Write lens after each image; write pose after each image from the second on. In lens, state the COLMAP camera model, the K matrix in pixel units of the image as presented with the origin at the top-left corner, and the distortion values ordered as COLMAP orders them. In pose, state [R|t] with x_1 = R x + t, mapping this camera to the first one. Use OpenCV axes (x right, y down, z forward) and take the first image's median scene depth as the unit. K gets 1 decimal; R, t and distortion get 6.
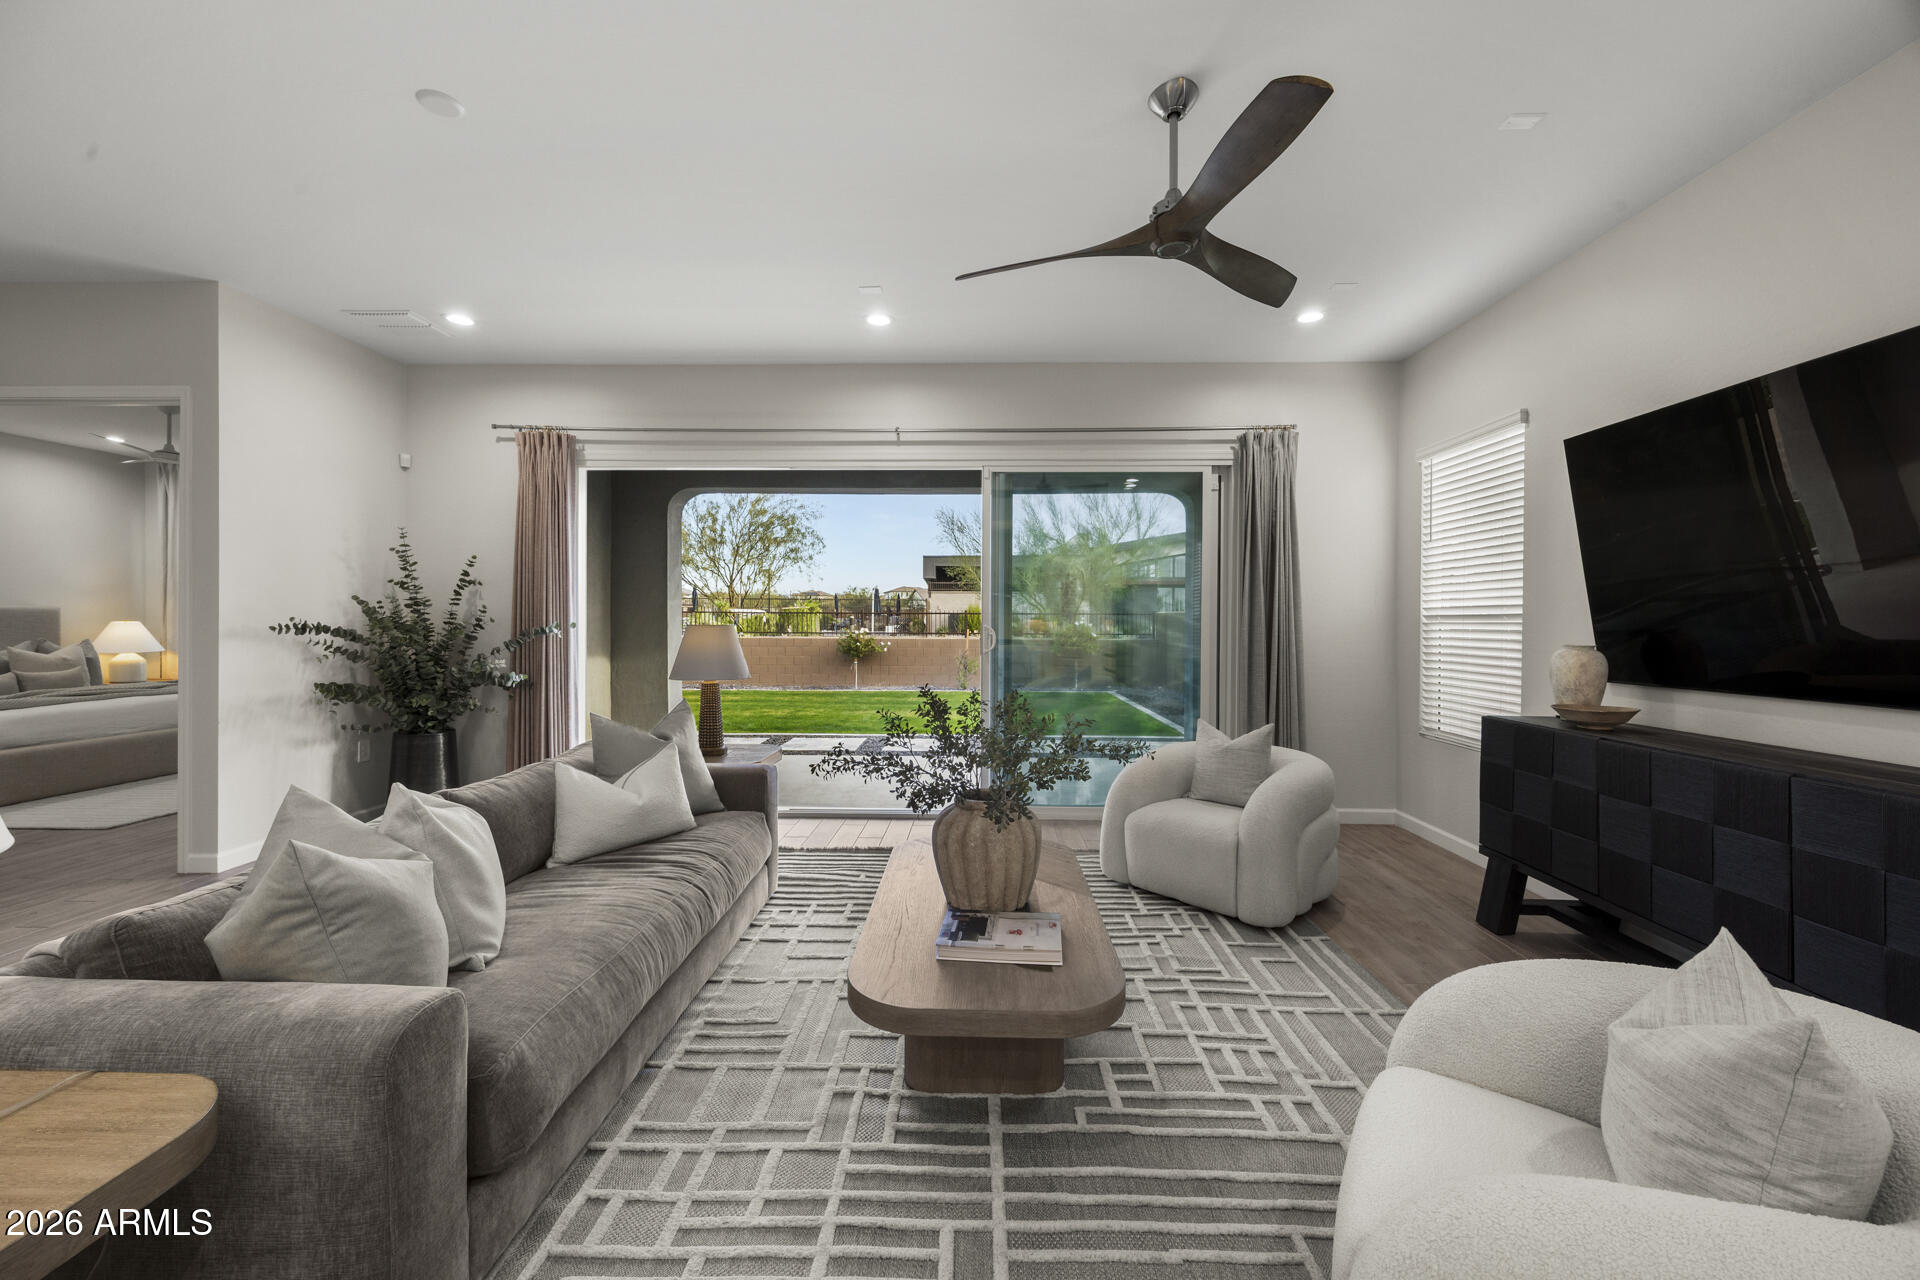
lens RADIAL K [[767.4, 0, 962.9], [0, 767.4, 628.8], [0, 0, 1]] dist [0.002883, 0.000075]
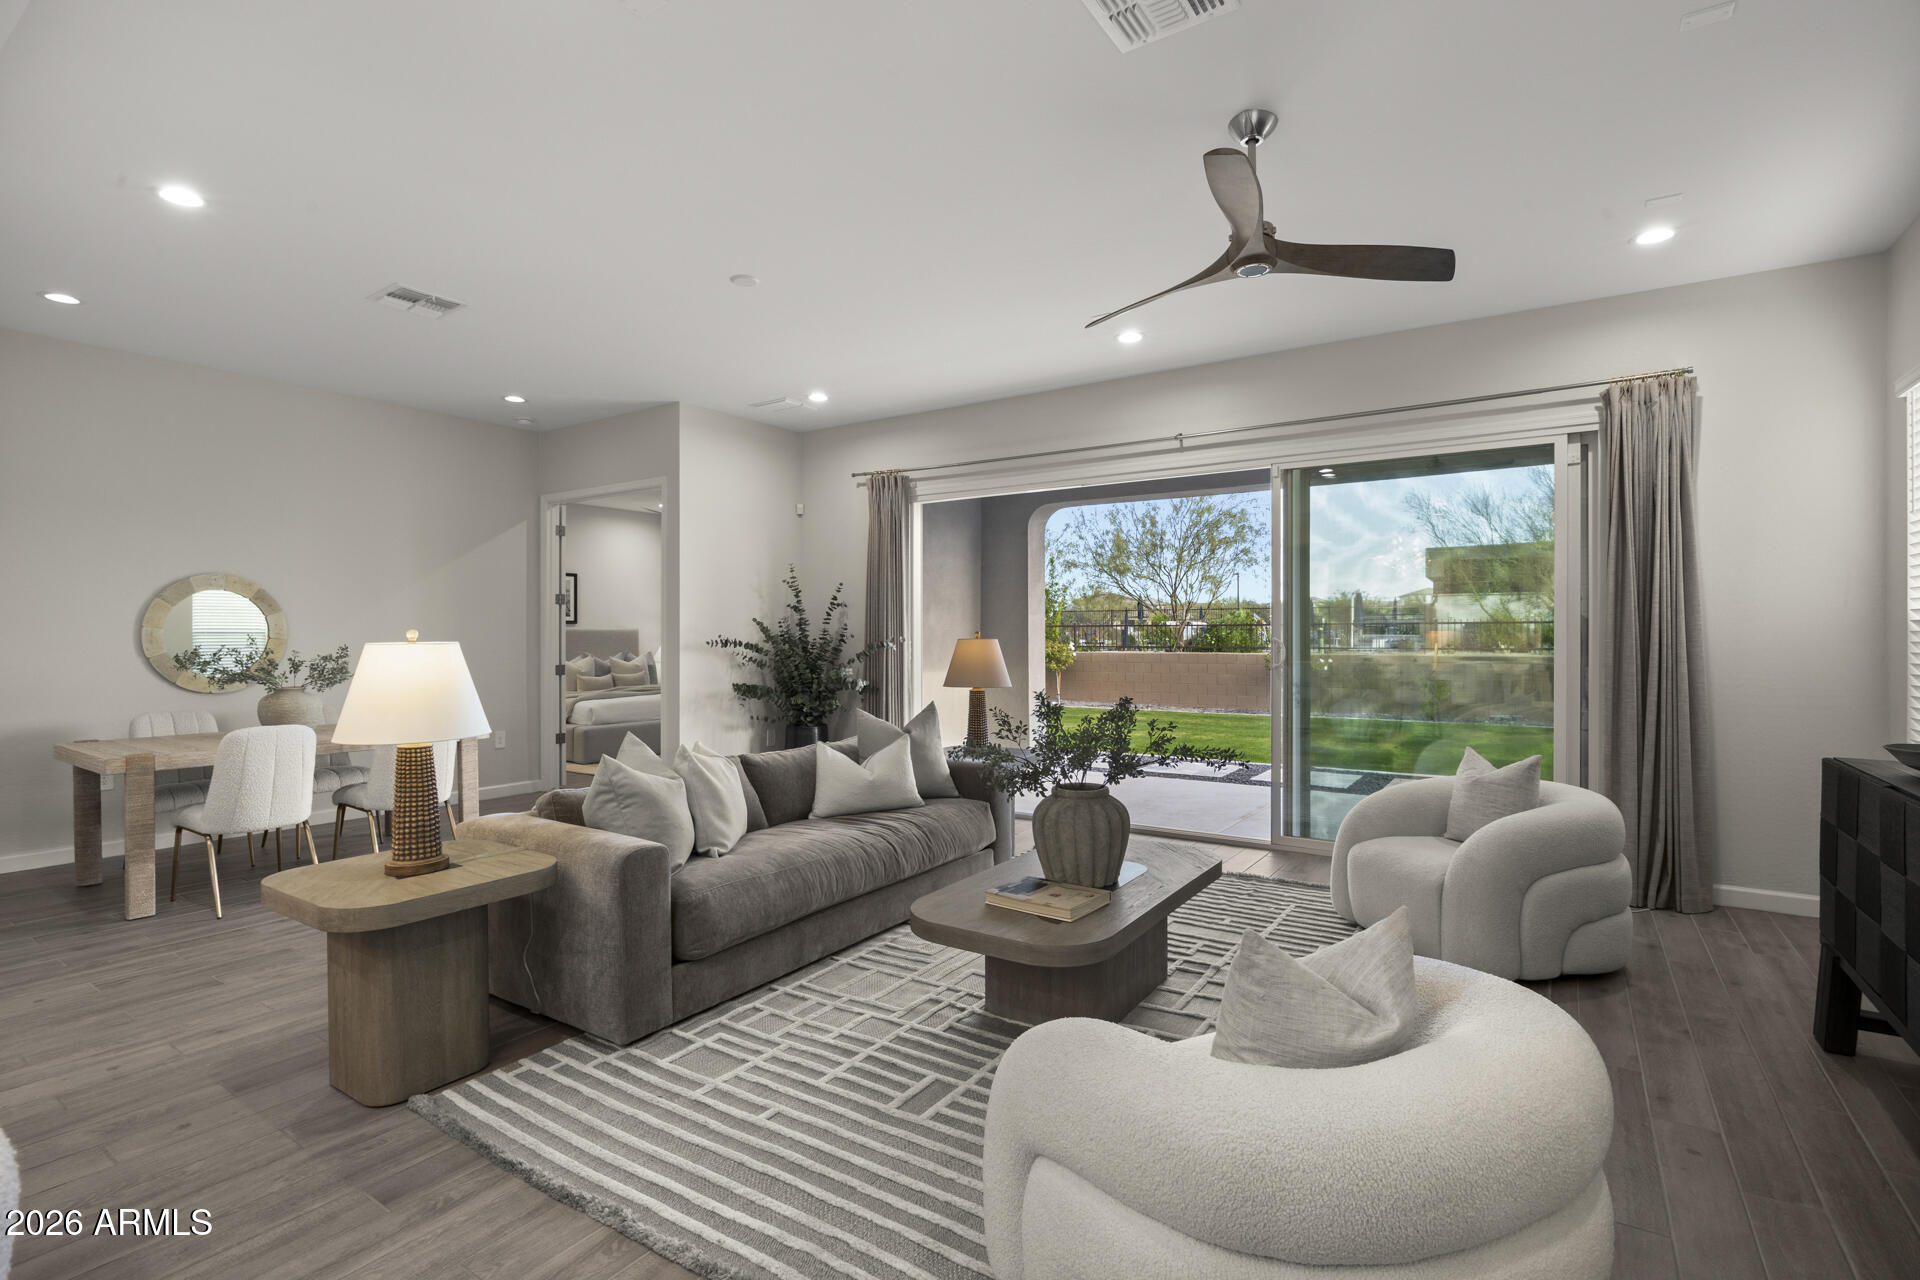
lens RADIAL K [[907.6, 0, 960.0], [0, 907.6, 640.0], [0, 0, 1]] dist [-0.021070, -0.000003]
pose [[0.844880, -0.004279, -0.534939, 0.330929], [0.002029, 0.999986, -0.004794, 0.002625], [0.534952, 0.002965, 0.844877, -0.126712]]
